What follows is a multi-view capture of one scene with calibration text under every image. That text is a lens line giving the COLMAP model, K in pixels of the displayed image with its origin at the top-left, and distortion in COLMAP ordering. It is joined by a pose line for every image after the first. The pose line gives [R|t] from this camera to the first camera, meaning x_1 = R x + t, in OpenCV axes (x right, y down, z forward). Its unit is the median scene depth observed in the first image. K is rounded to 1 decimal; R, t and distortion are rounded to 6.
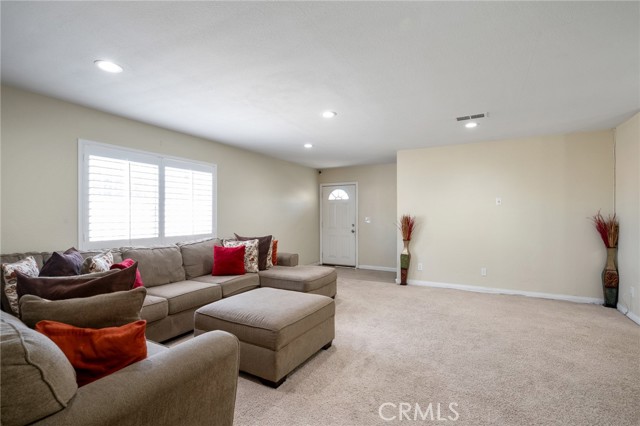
lens RADIAL K [[292.5, 0, 320.4], [0, 292.5, 214.2], [0, 0, 1]] dist [0.001811, -0.000050]
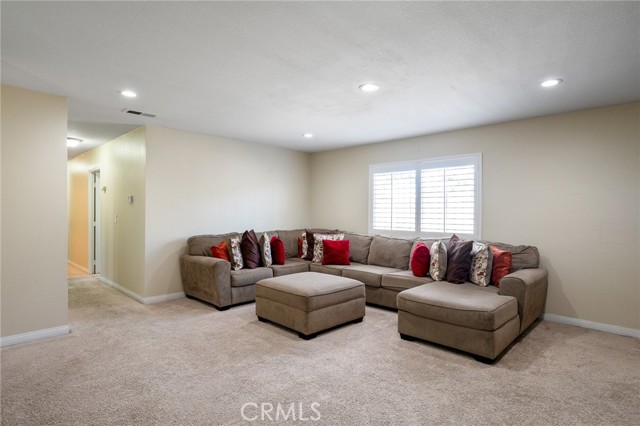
lens RADIAL K [[340.3, 0, 326.7], [0, 340.3, 211.3], [0, 0, 1]] dist [-0.001608, -0.000001]
pose [[-0.243347, -0.006761, -0.969916, 0.849933], [-0.007867, 0.999957, -0.004997, 0.007758], [0.969907, 0.006414, -0.243389, 0.991416]]
